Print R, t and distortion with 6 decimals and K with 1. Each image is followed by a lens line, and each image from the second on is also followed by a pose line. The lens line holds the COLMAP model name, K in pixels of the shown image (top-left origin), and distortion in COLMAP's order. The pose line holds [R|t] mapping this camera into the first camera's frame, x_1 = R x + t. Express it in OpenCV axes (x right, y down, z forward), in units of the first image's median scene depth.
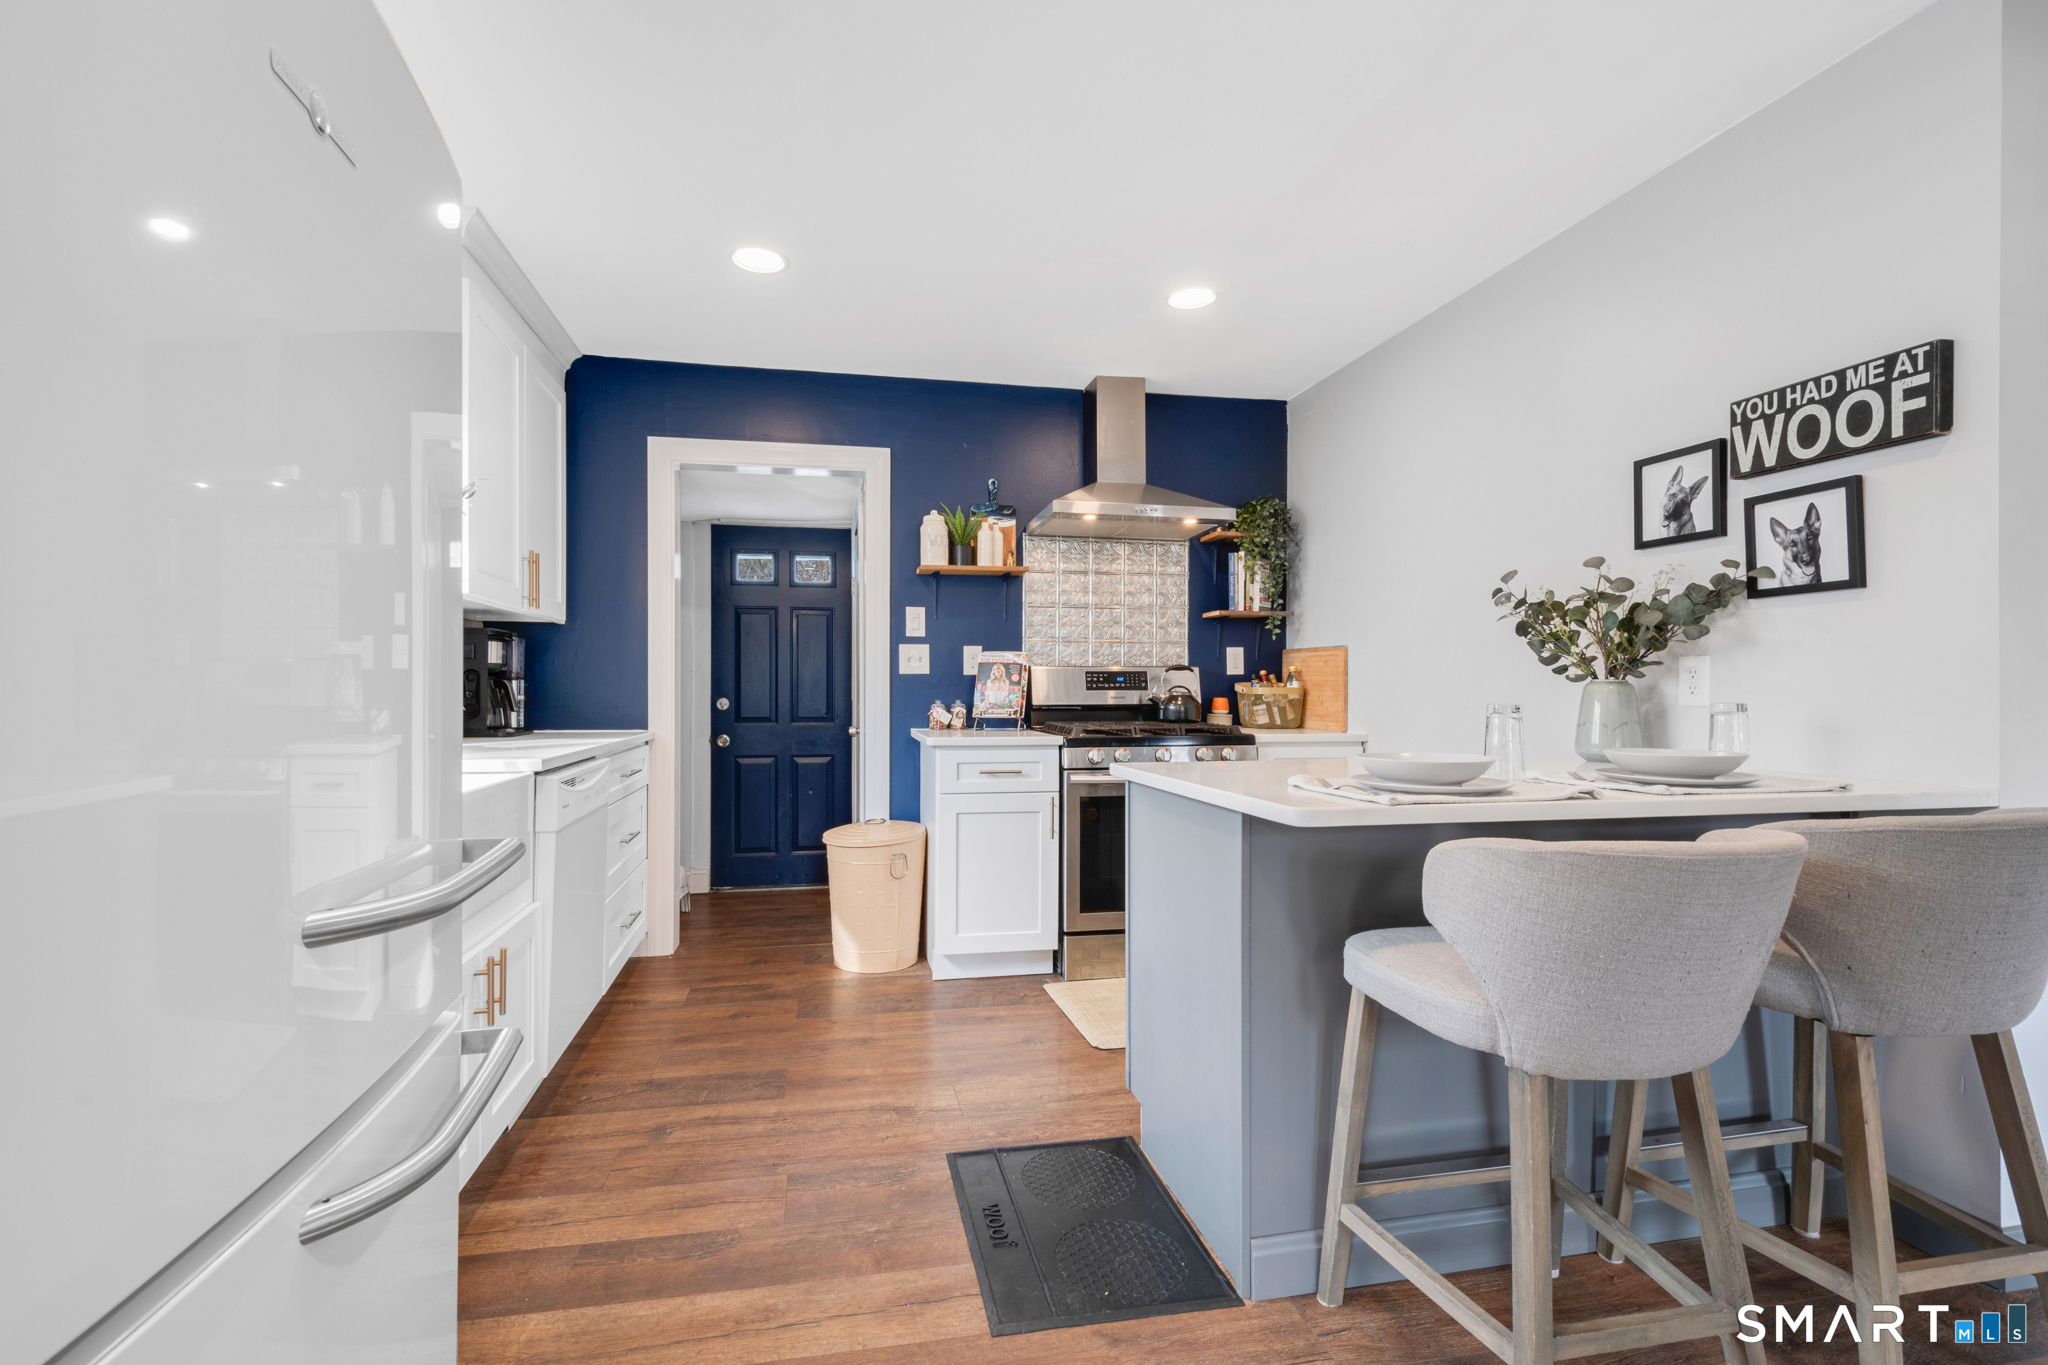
lens RADIAL K [[947.1, 0, 1025.6], [0, 947.1, 685.8], [0, 0, 1]] dist [-0.007230, -0.003023]
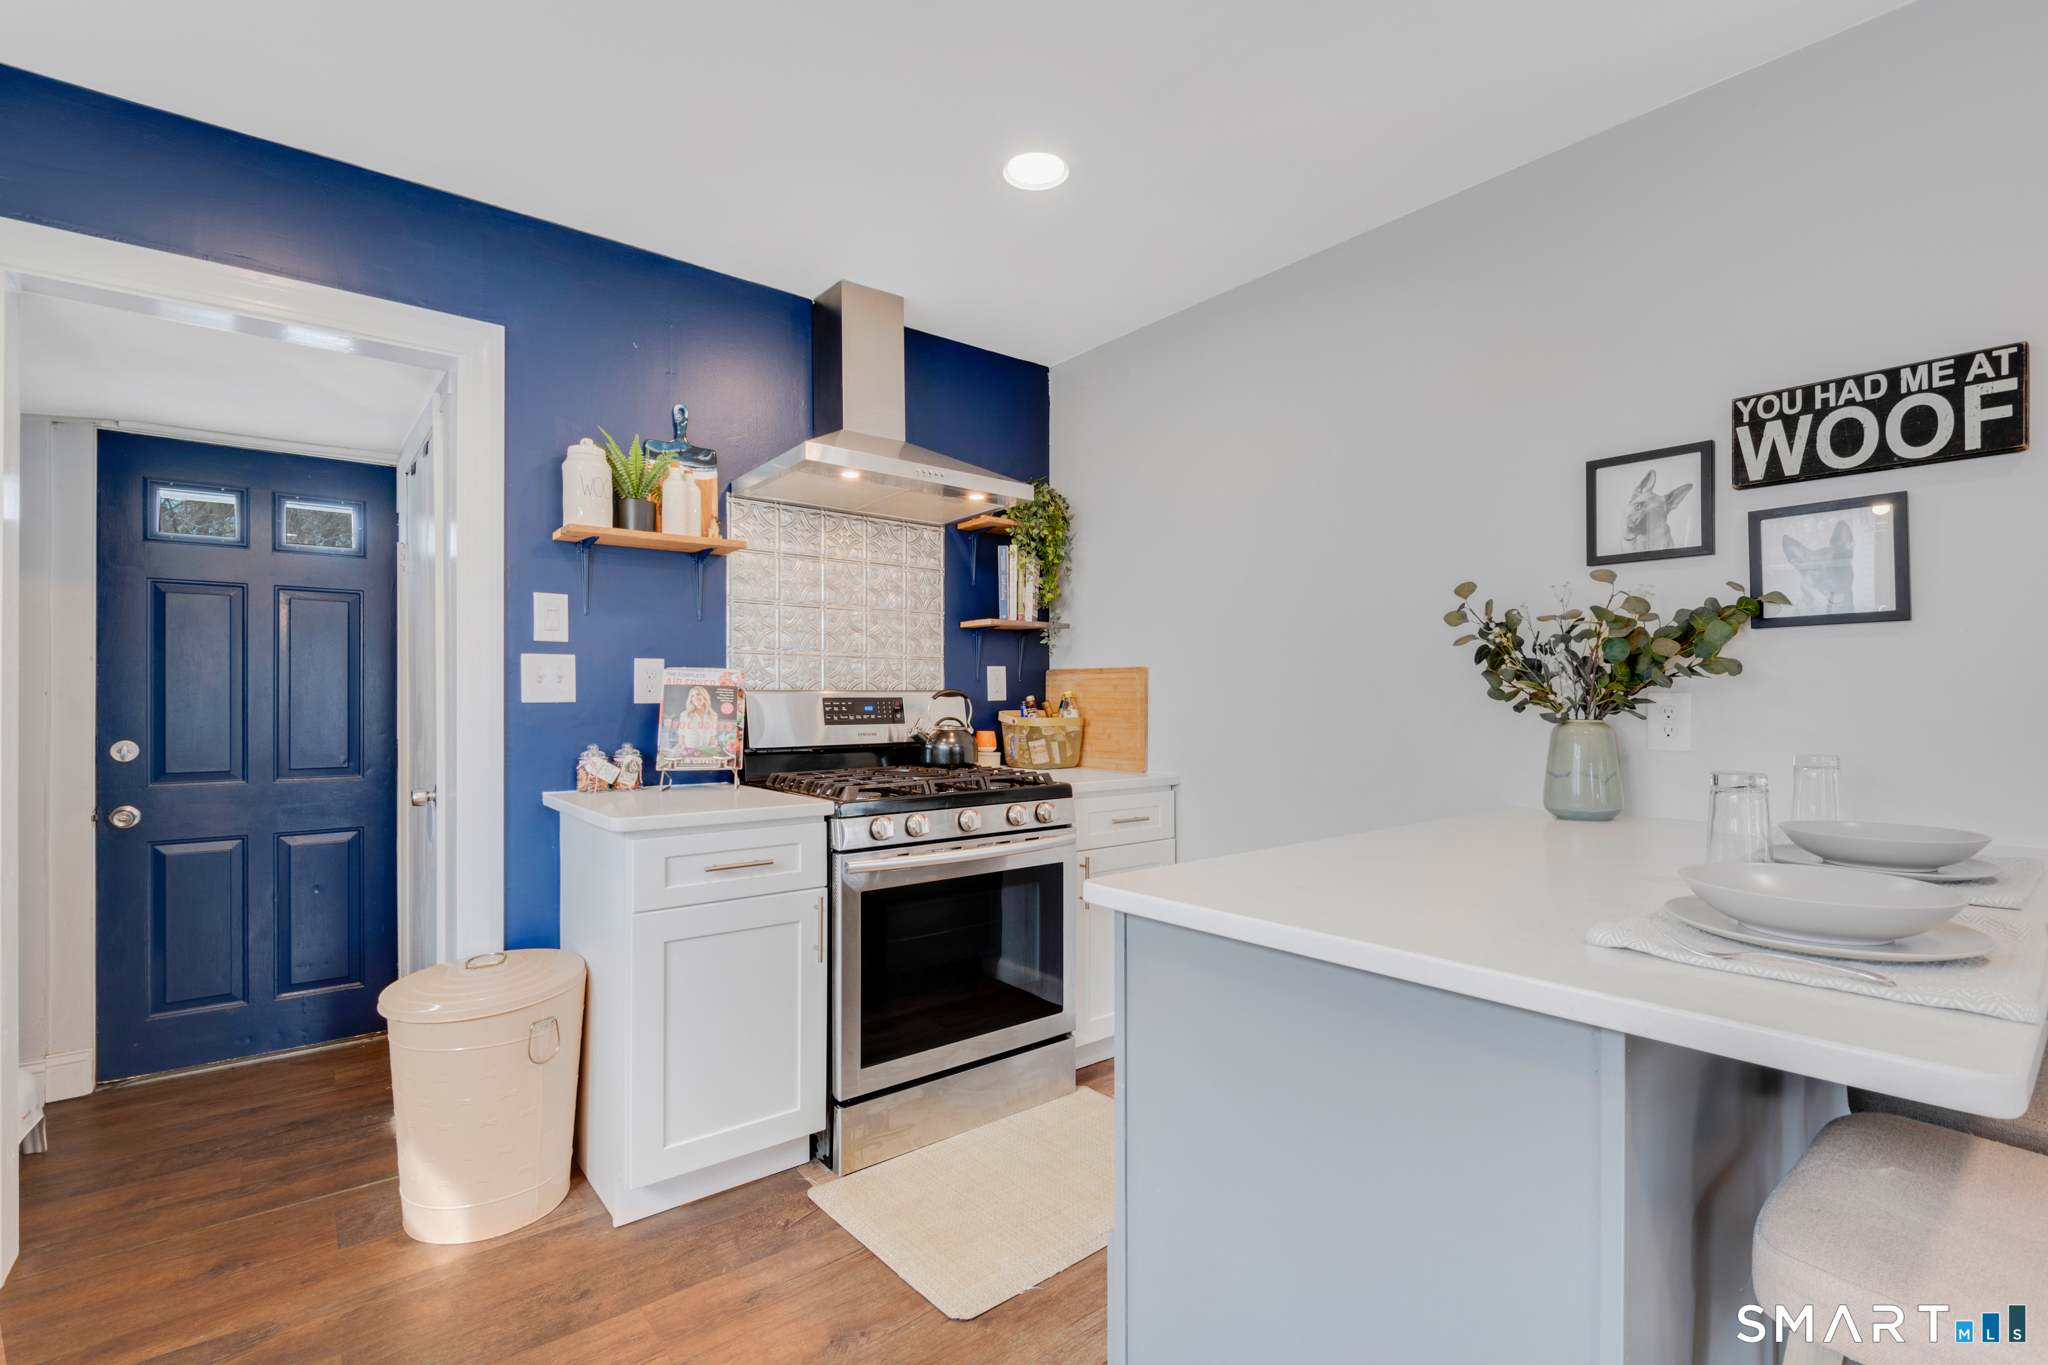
lens RADIAL K [[947.1, 0, 1074.3], [0, 947.1, 697.0], [0, 0, 1]] dist [-0.007230, -0.003023]
pose [[0.880922, 0.001466, 0.473258, -0.108161], [-0.000868, 0.999999, -0.001482, -0.015643], [-0.473260, 0.000894, 0.880922, 0.304983]]
